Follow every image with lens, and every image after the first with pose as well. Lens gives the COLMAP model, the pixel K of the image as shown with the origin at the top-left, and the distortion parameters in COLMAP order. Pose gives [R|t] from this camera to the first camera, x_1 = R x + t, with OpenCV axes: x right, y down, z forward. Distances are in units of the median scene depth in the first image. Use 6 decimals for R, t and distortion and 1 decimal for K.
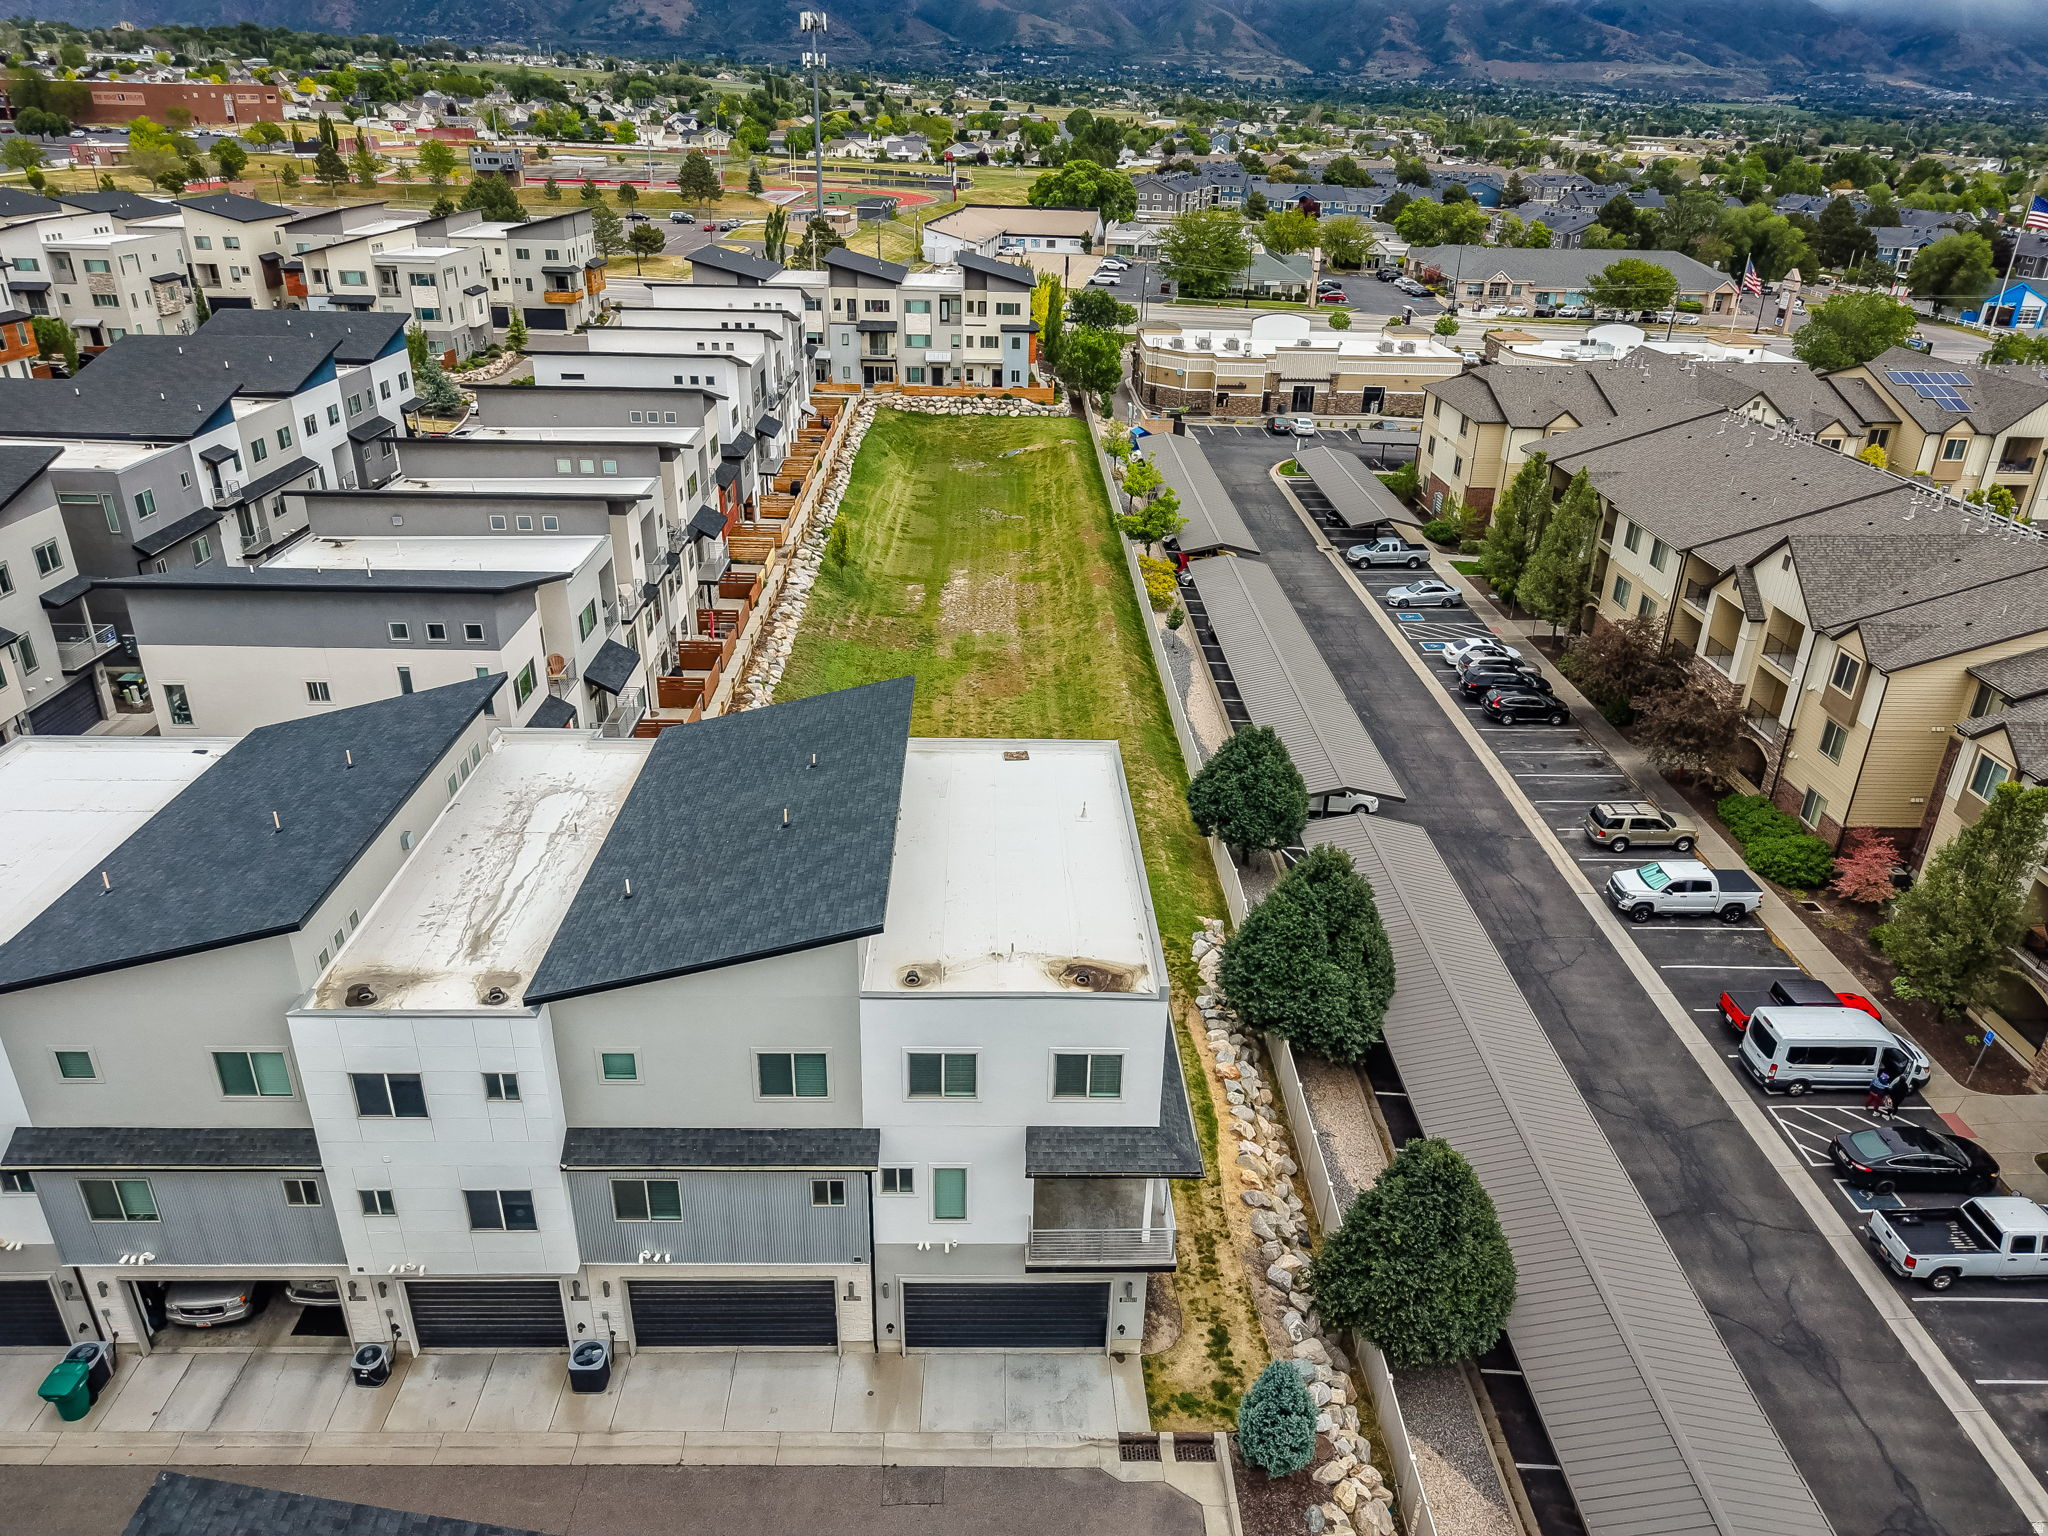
lens RADIAL K [[1385.0, 0, 1019.7], [0, 1385.0, 755.7], [0, 0, 1]] dist [0.017727, -0.014842]
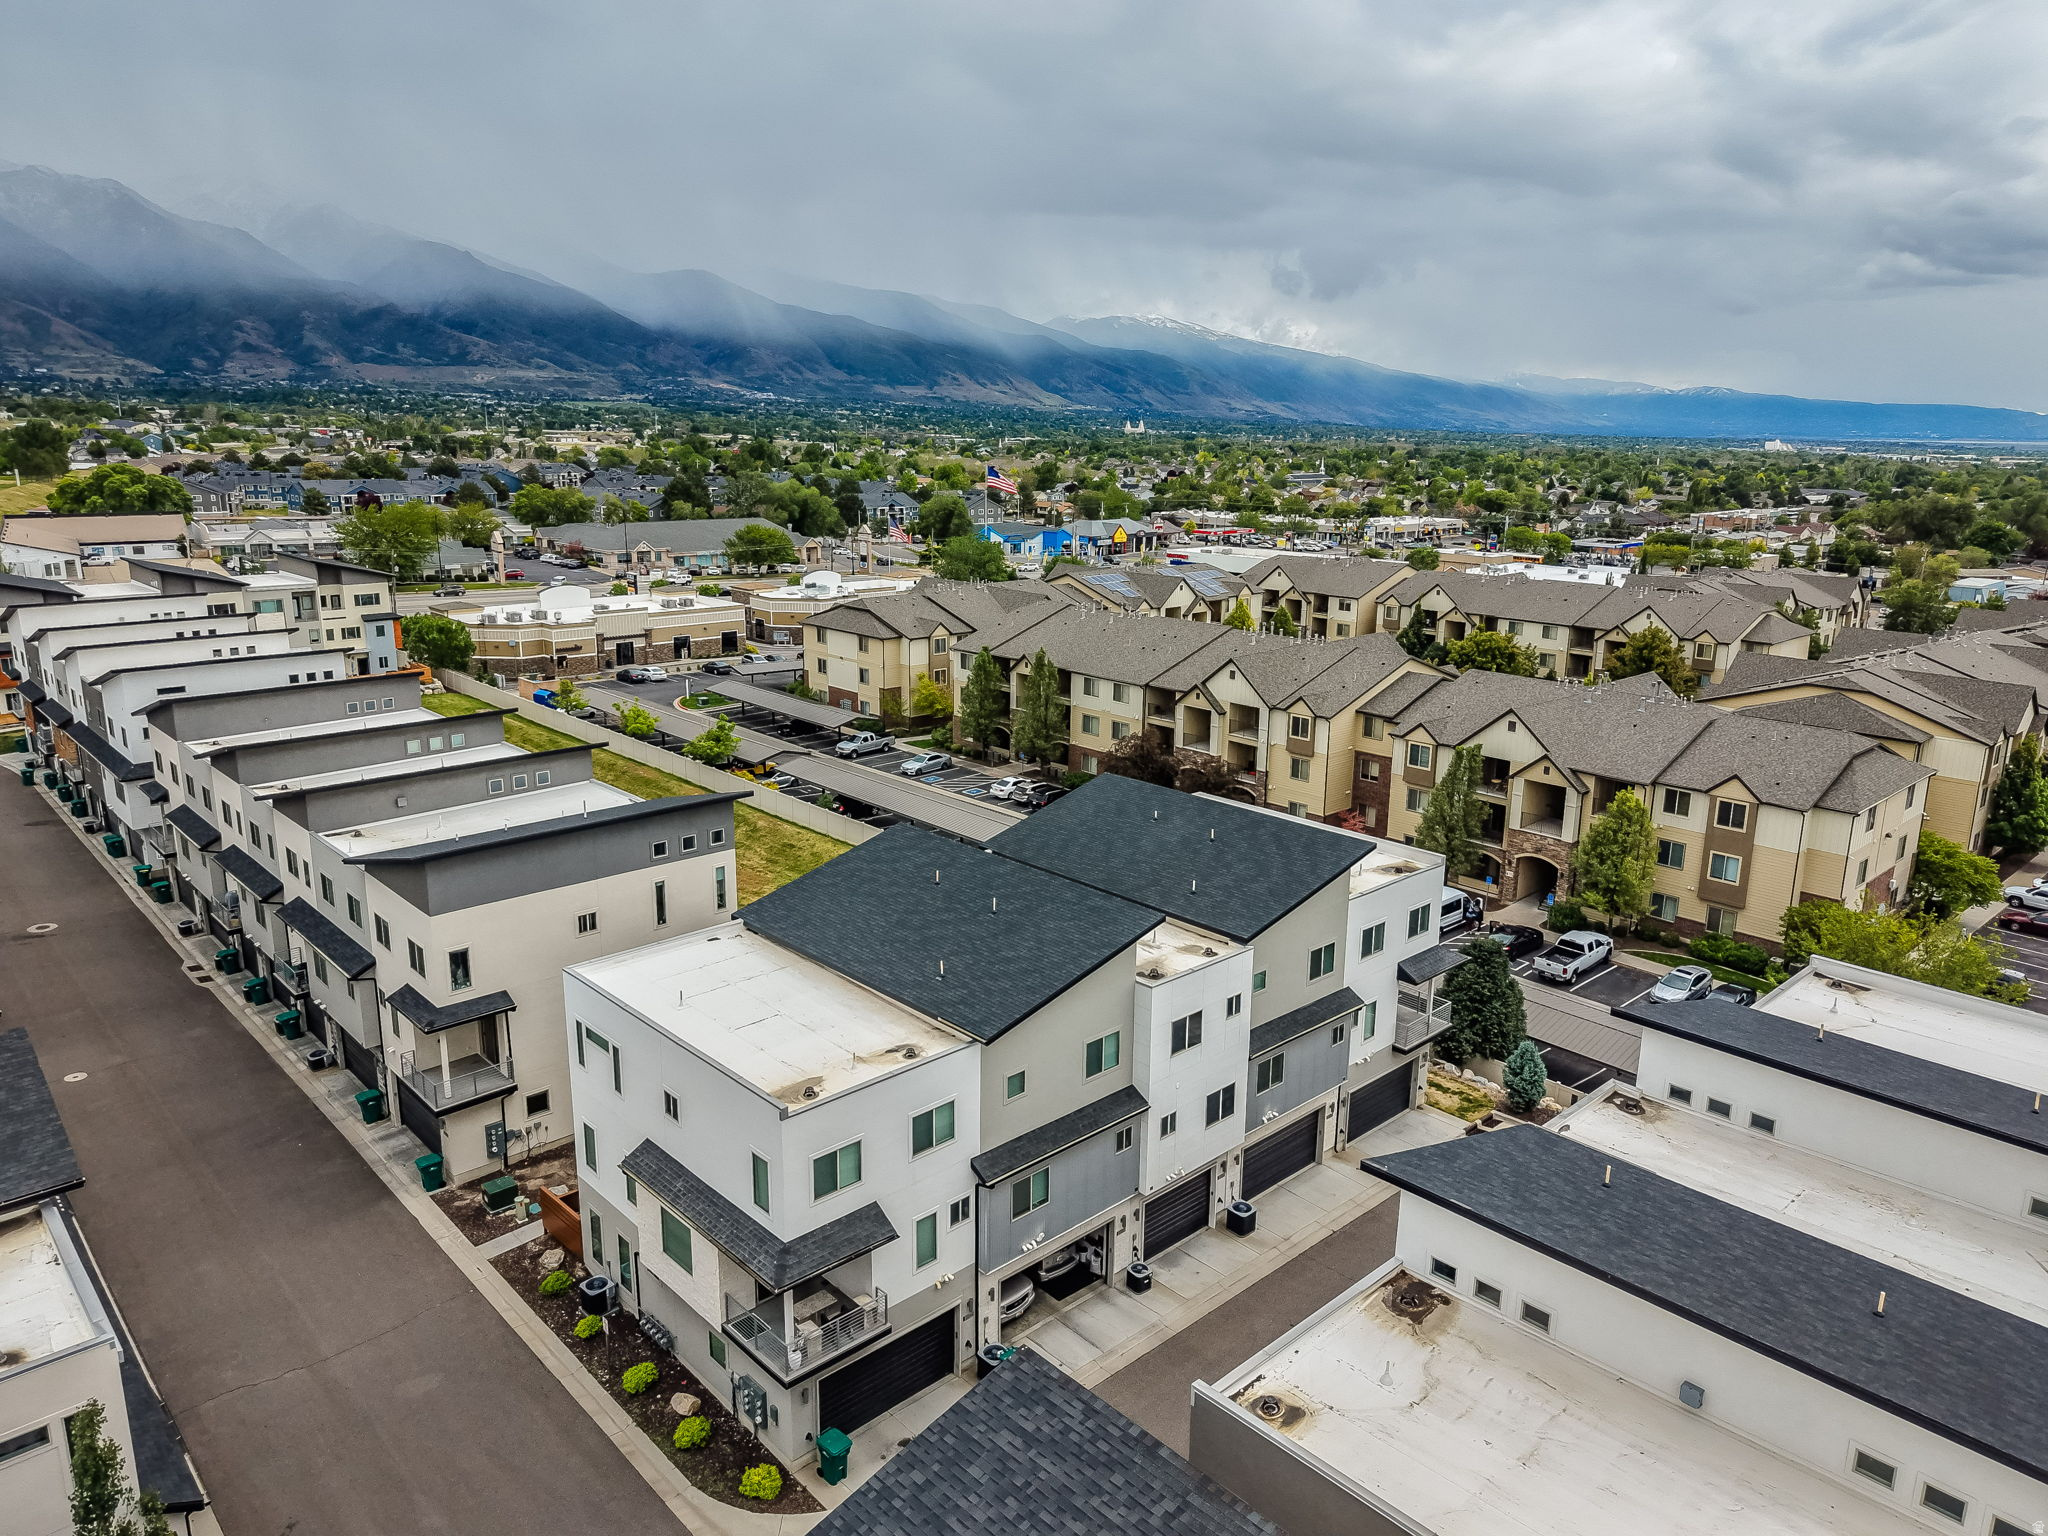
lens RADIAL K [[1385.0, 0, 1019.7], [0, 1385.0, 755.7], [0, 0, 1]] dist [0.017727, -0.014842]
pose [[0.745900, -0.170131, 0.643963, -0.327622], [0.288122, 0.954106, -0.081661, 0.005411], [-0.600516, 0.246451, 0.760686, -0.025328]]
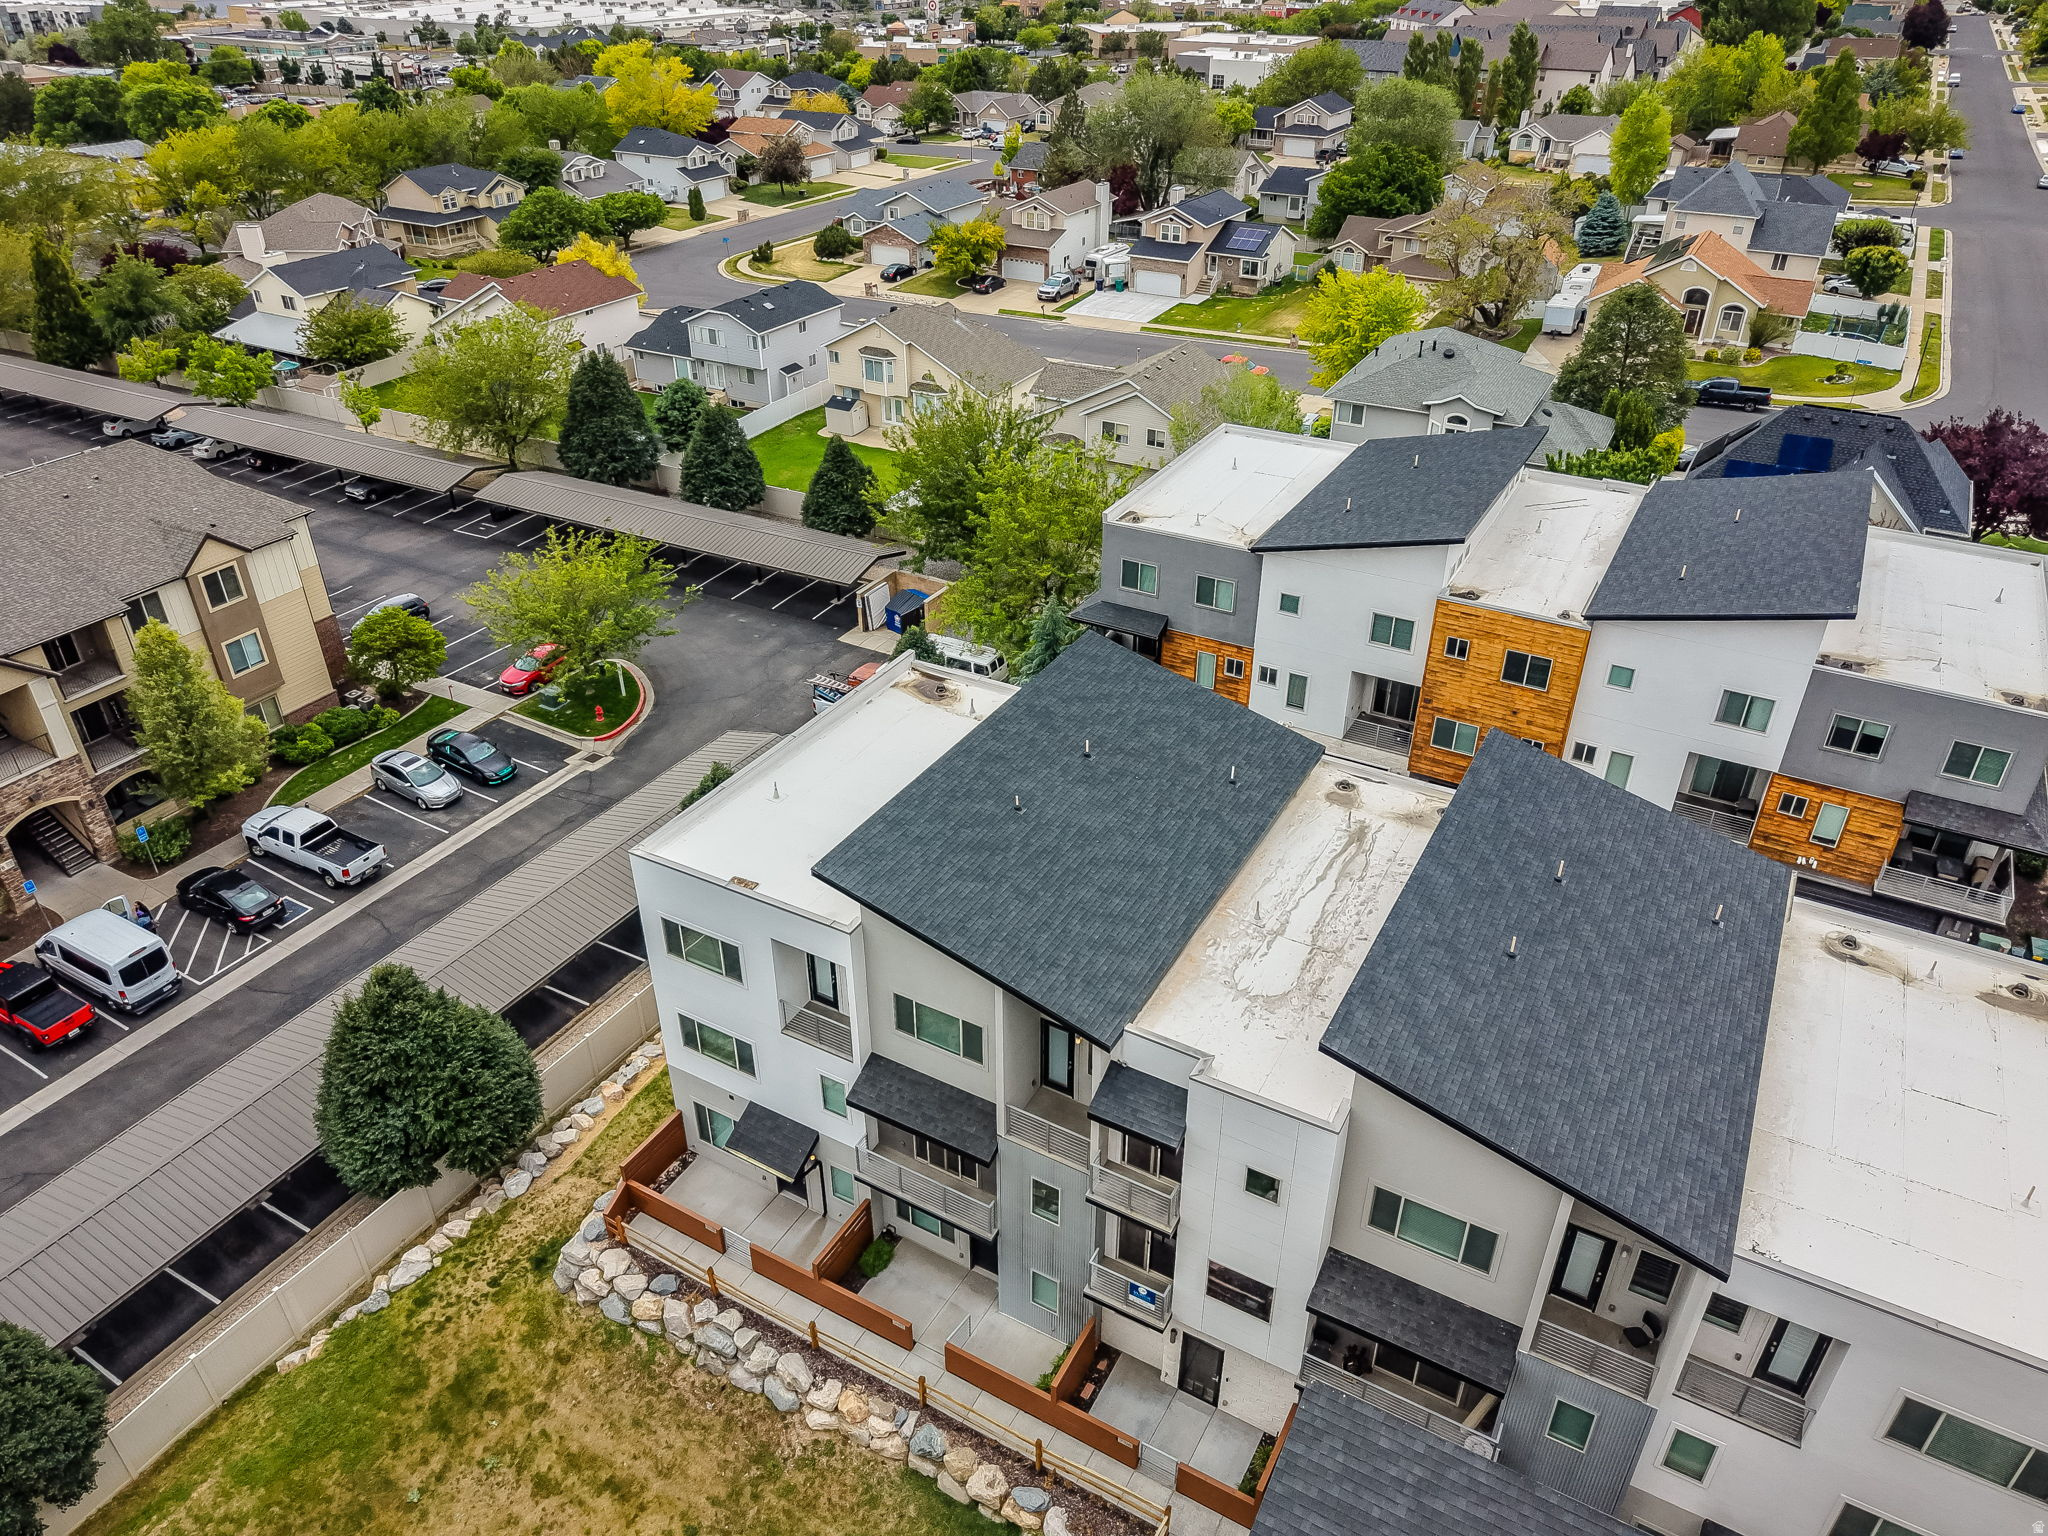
lens RADIAL K [[1377.8, 0, 1024.0], [0, 1377.8, 768.0], [0, 0, 1]] dist [0.008601, -0.002276]
pose [[-0.862480, -0.287361, 0.416595, -0.142720], [0.199590, 0.563310, 0.801776, -0.198431], [-0.465071, 0.774665, -0.428490, 0.361967]]
